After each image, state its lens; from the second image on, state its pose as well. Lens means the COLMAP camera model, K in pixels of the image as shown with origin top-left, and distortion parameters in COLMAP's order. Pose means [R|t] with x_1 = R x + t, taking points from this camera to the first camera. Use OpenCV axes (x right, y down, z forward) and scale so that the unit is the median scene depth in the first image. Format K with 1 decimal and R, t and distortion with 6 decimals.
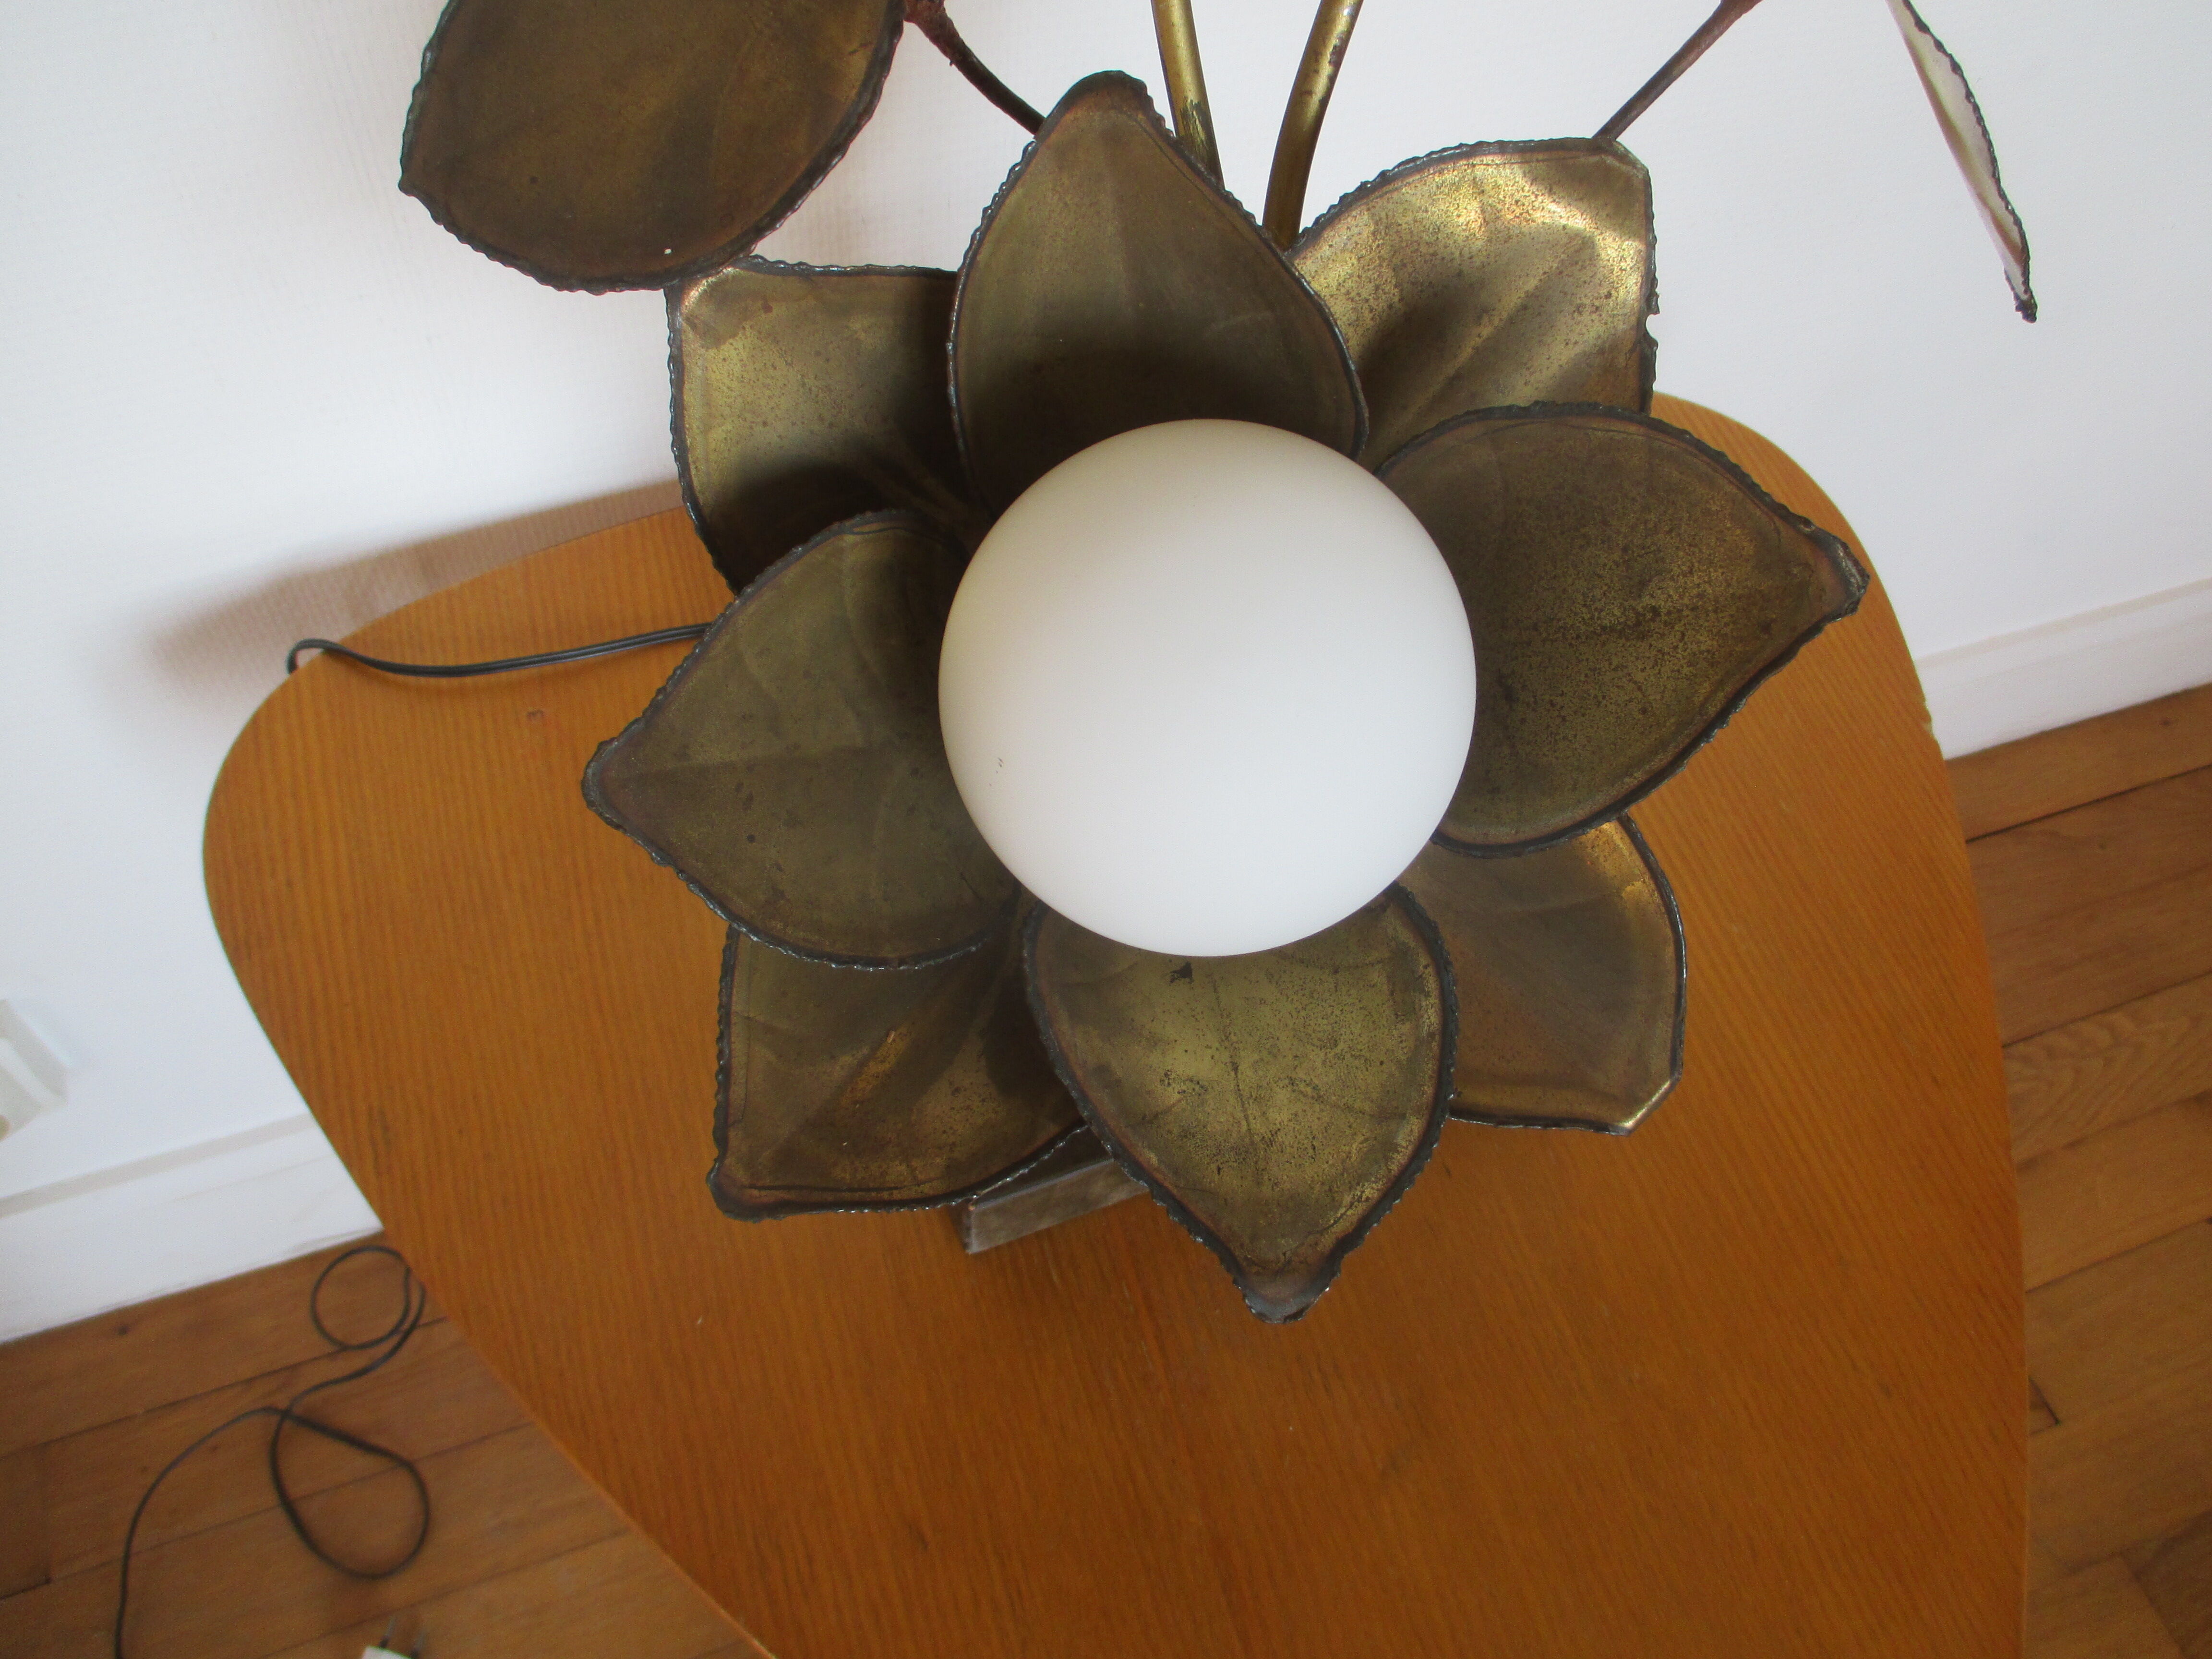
lens RADIAL K [[1867.4, 0, 1106.0], [0, 1867.4, 829.5], [0, 0, 1]] dist [-0.040095, 0.005402]
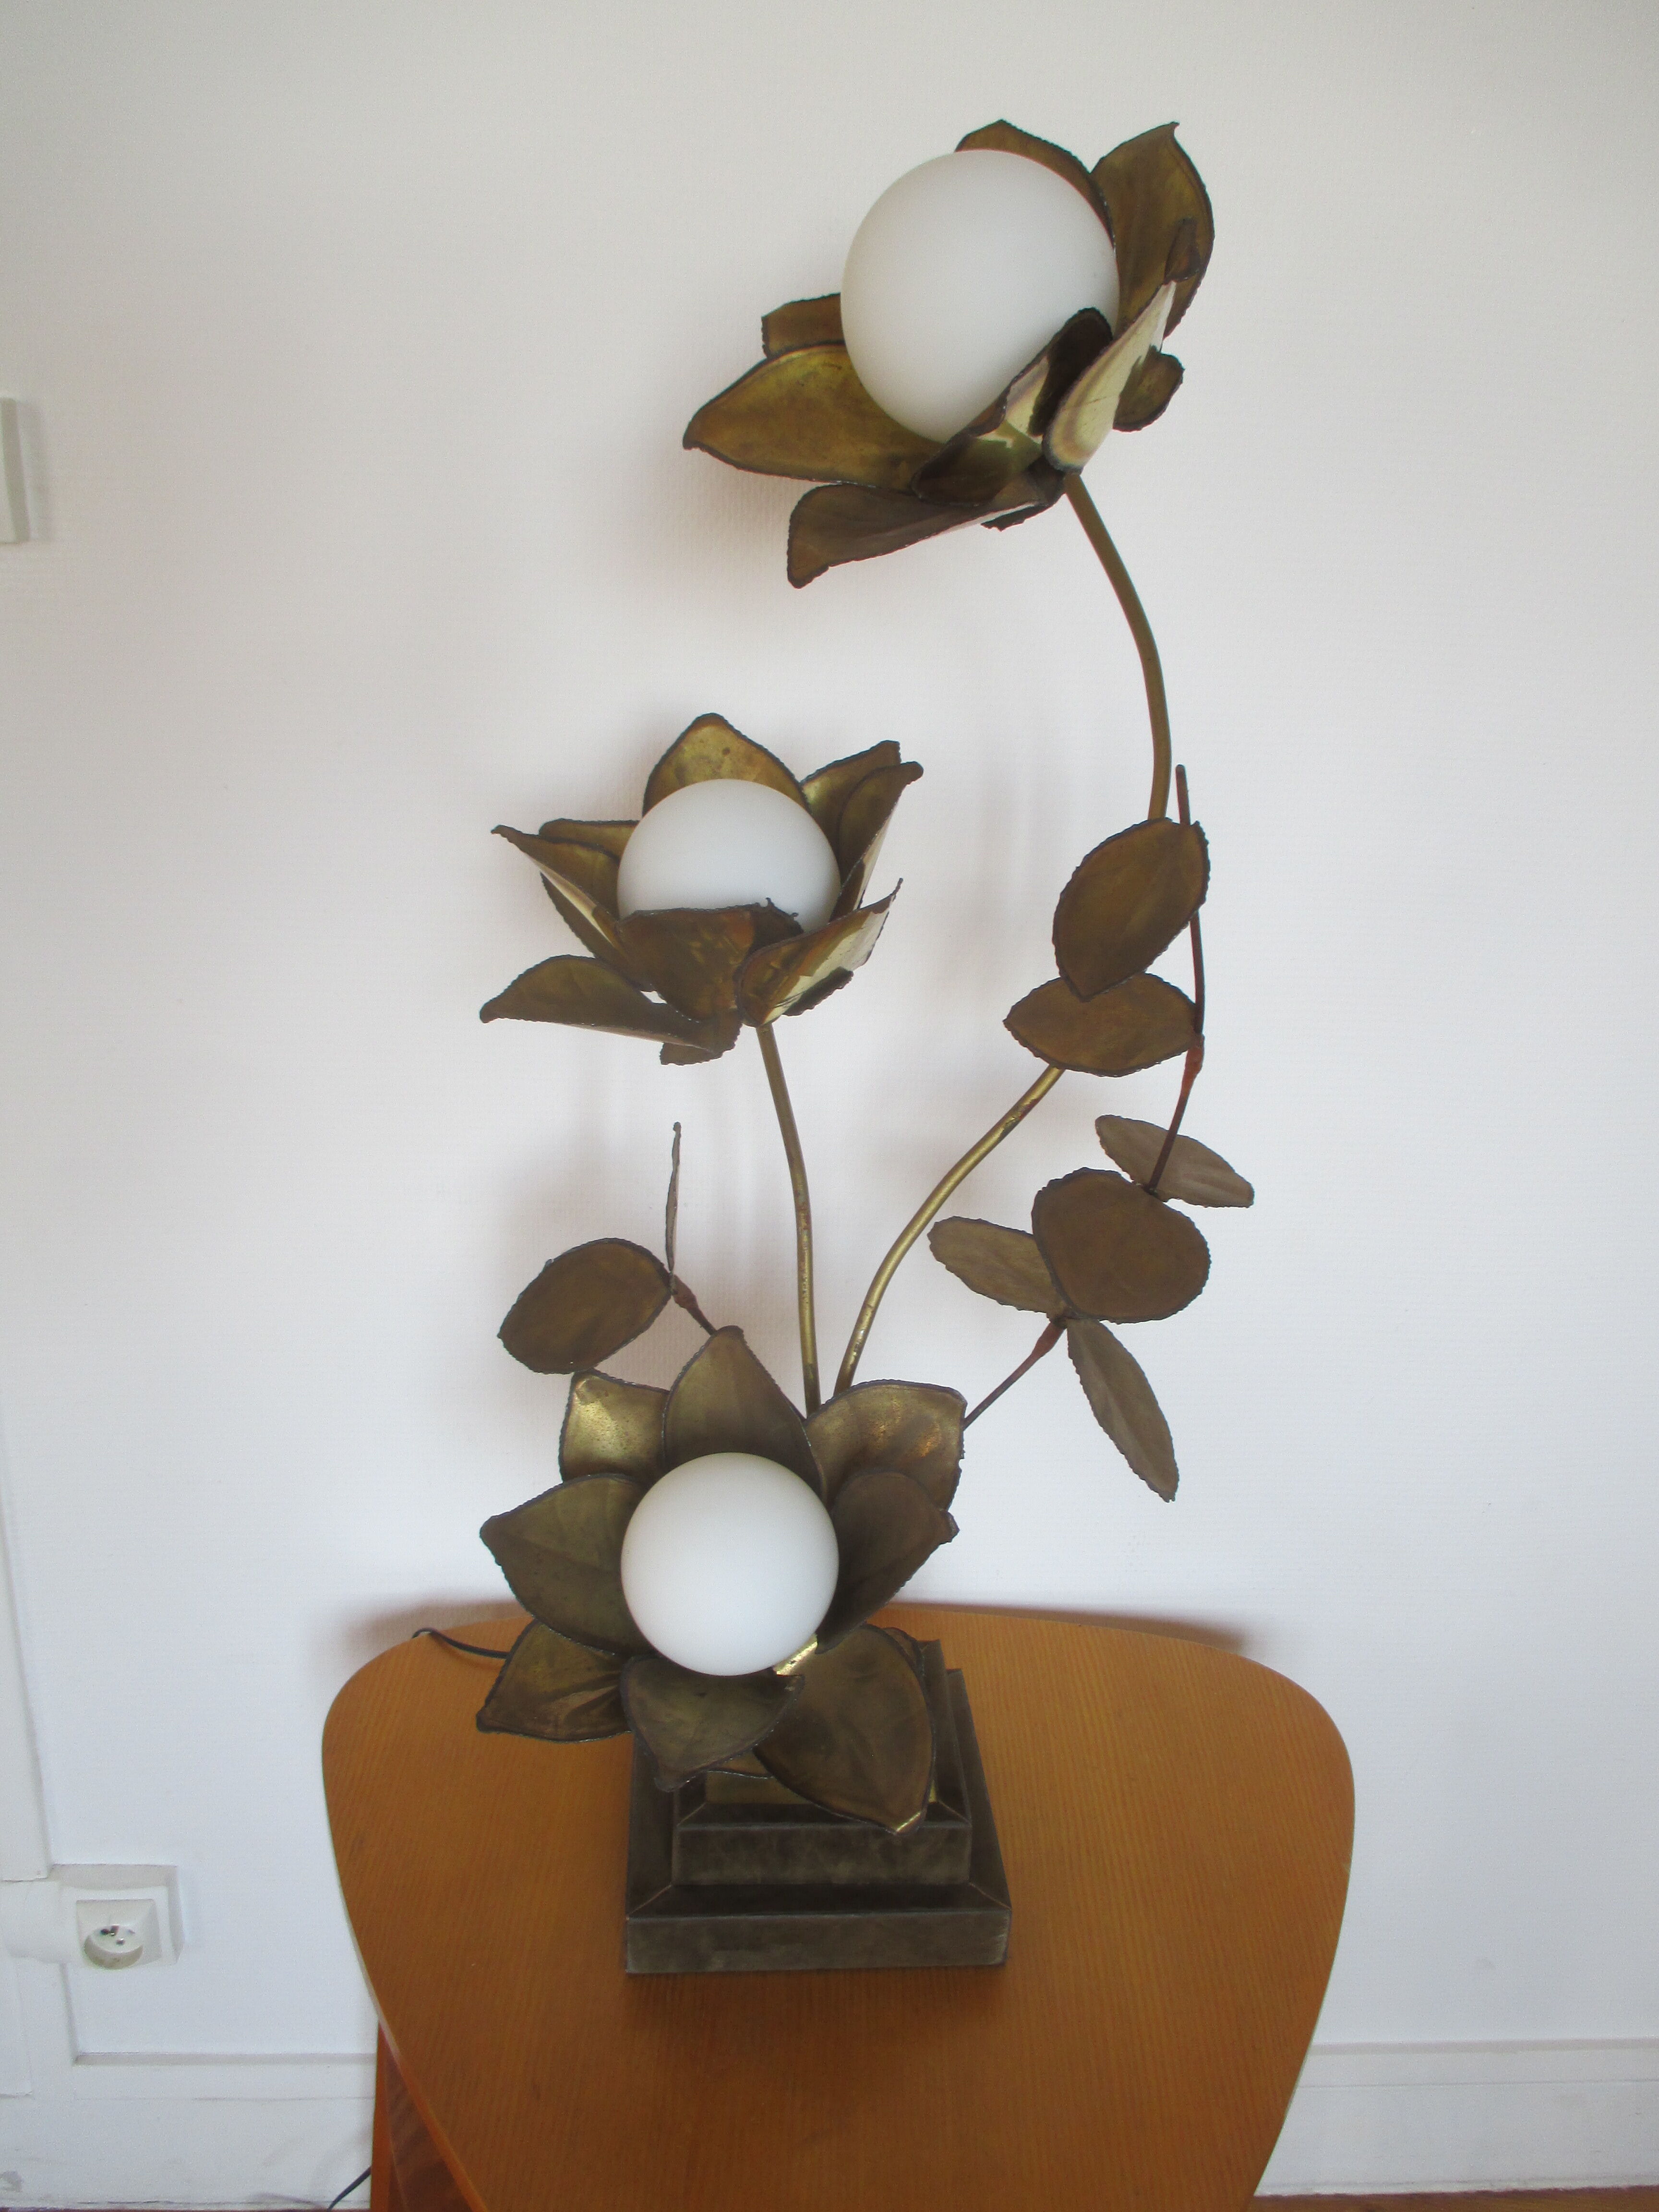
lens RADIAL K [[1878.9, 0, 829.5], [0, 1878.9, 1106.0], [0, 0, 1]] dist [0.004086, 0.000139]
pose [[0.949053, 0.077089, -0.305541, 0.901159], [-0.244981, 0.790355, -0.561536, 0.819134], [0.198198, 0.607779, 0.768975, -1.255931]]
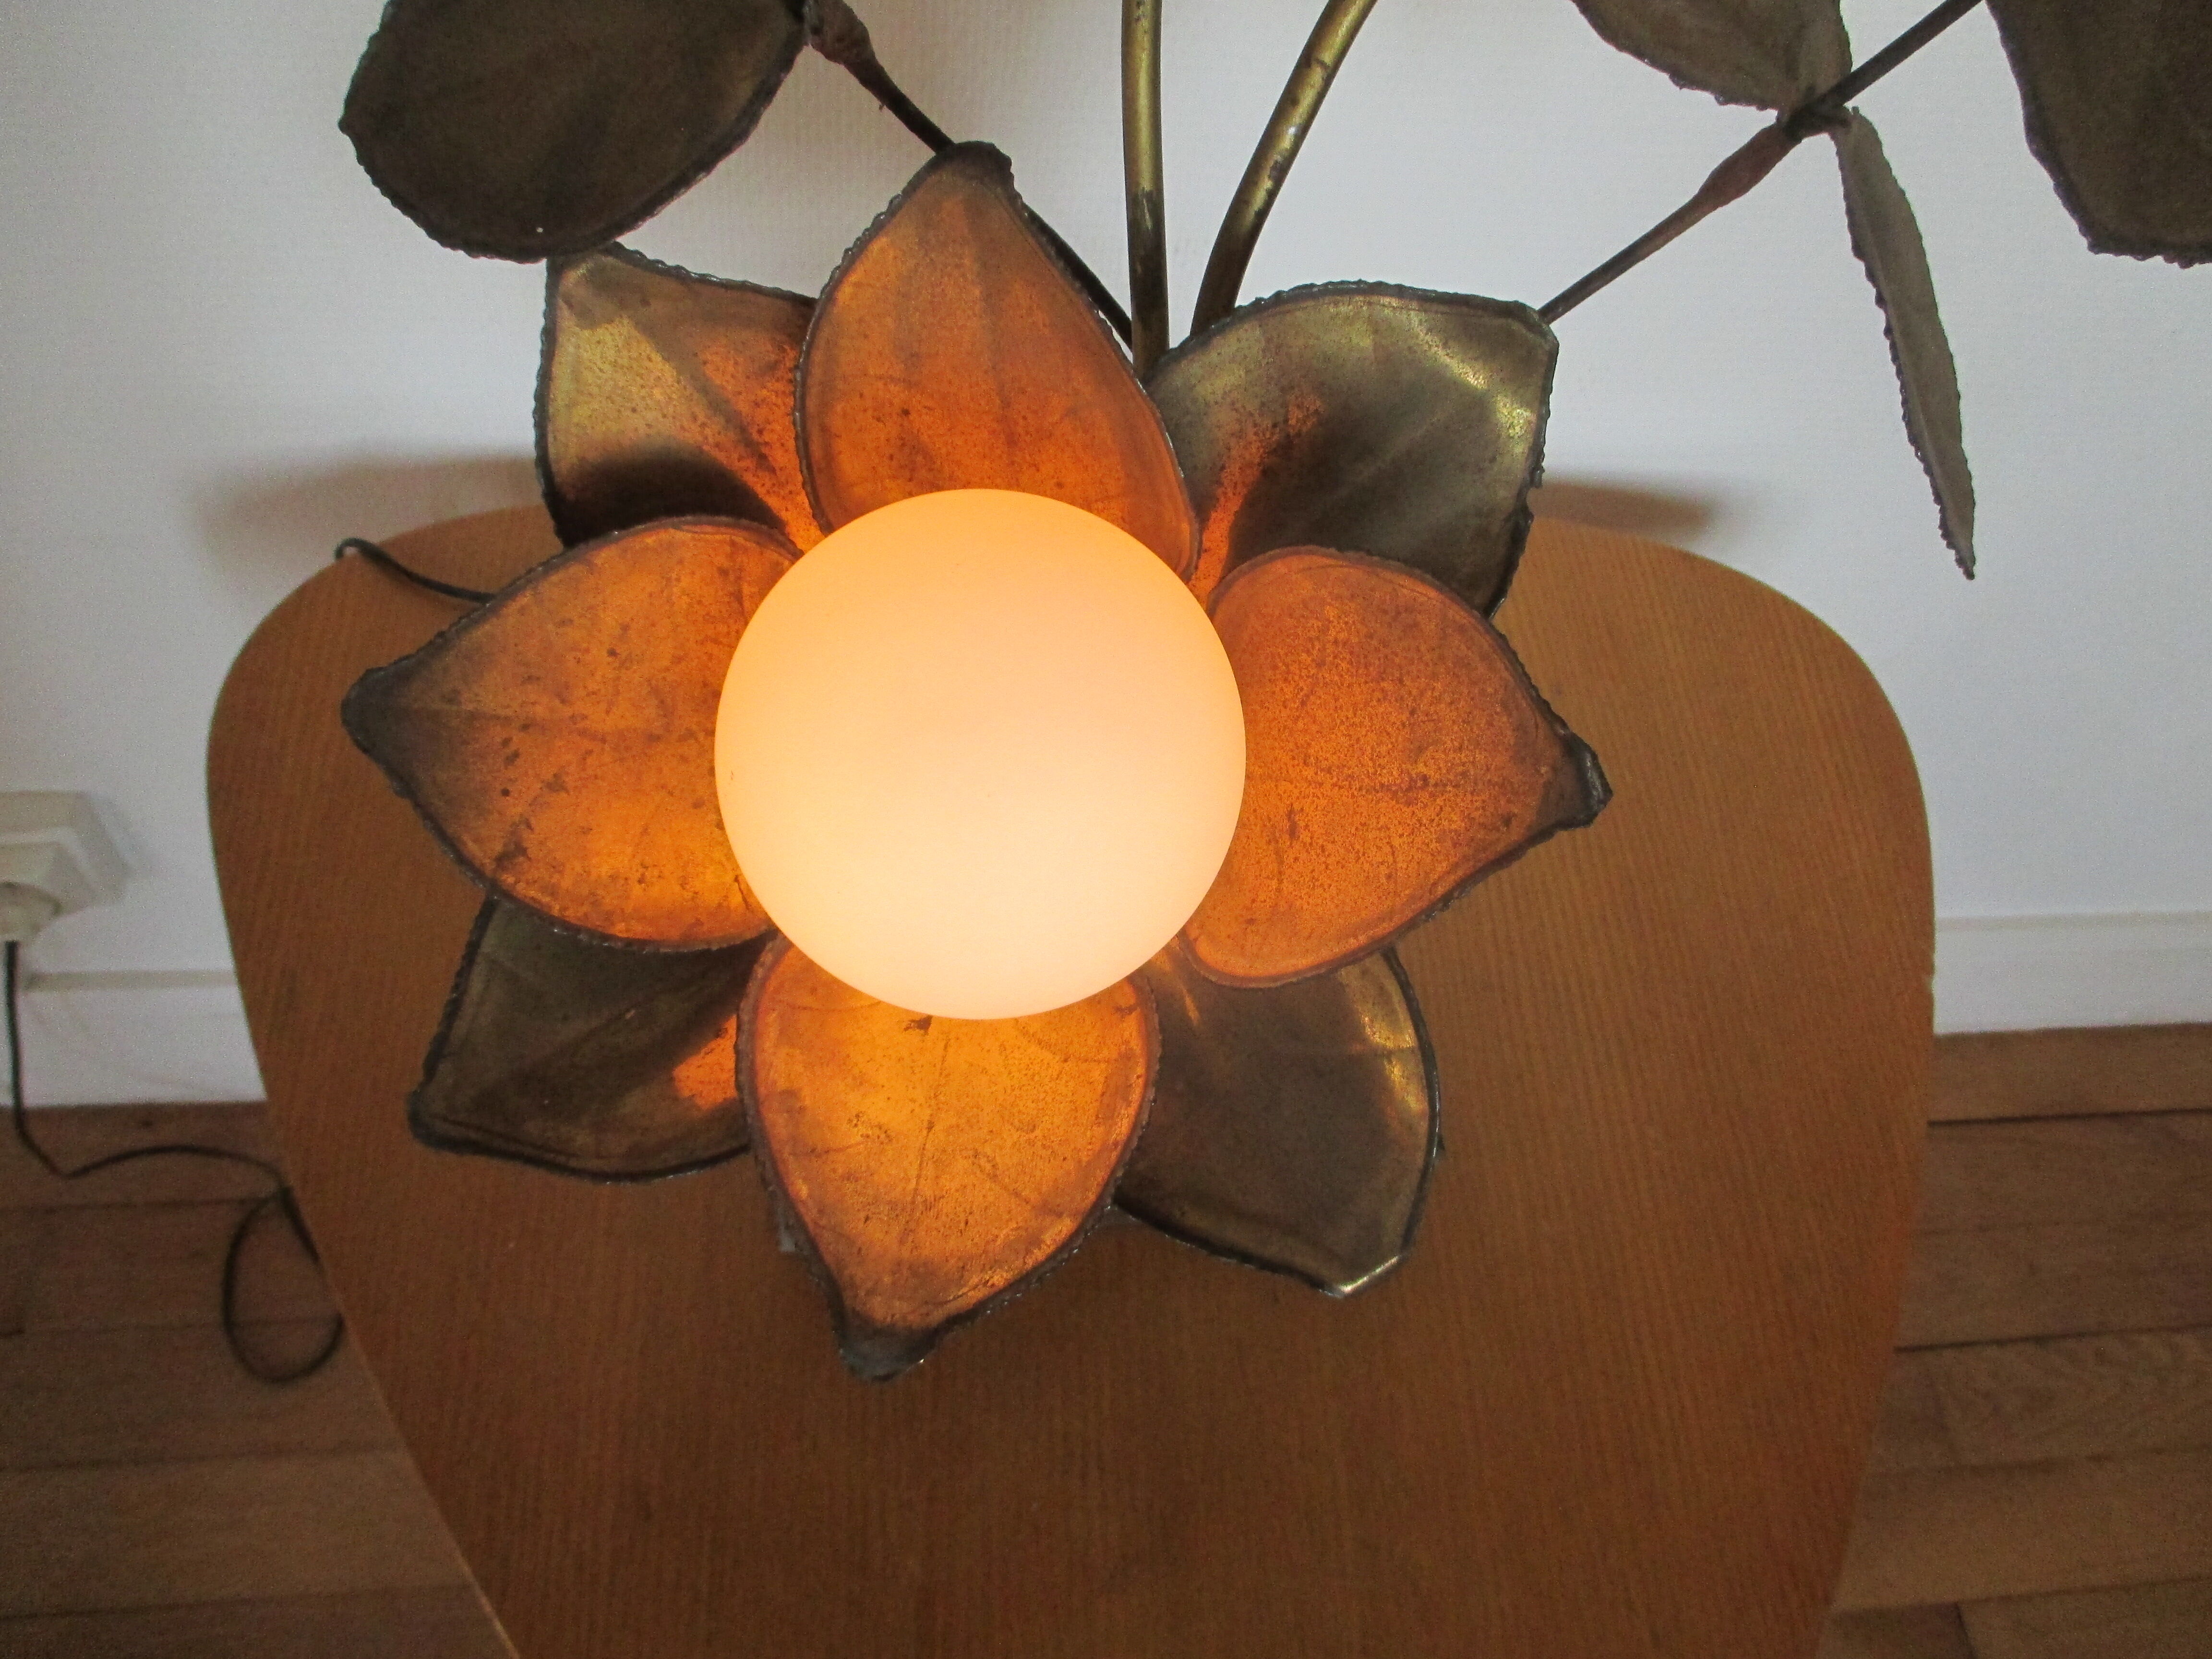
lens RADIAL K [[1867.4, 0, 1106.0], [0, 1867.4, 829.5], [0, 0, 1]] dist [-0.040095, 0.005402]
pose [[0.965313, 0.232563, -0.118683, 0.251903], [-0.235376, 0.971852, -0.010070, -0.041911], [0.113000, 0.037656, 0.992881, 0.005369]]
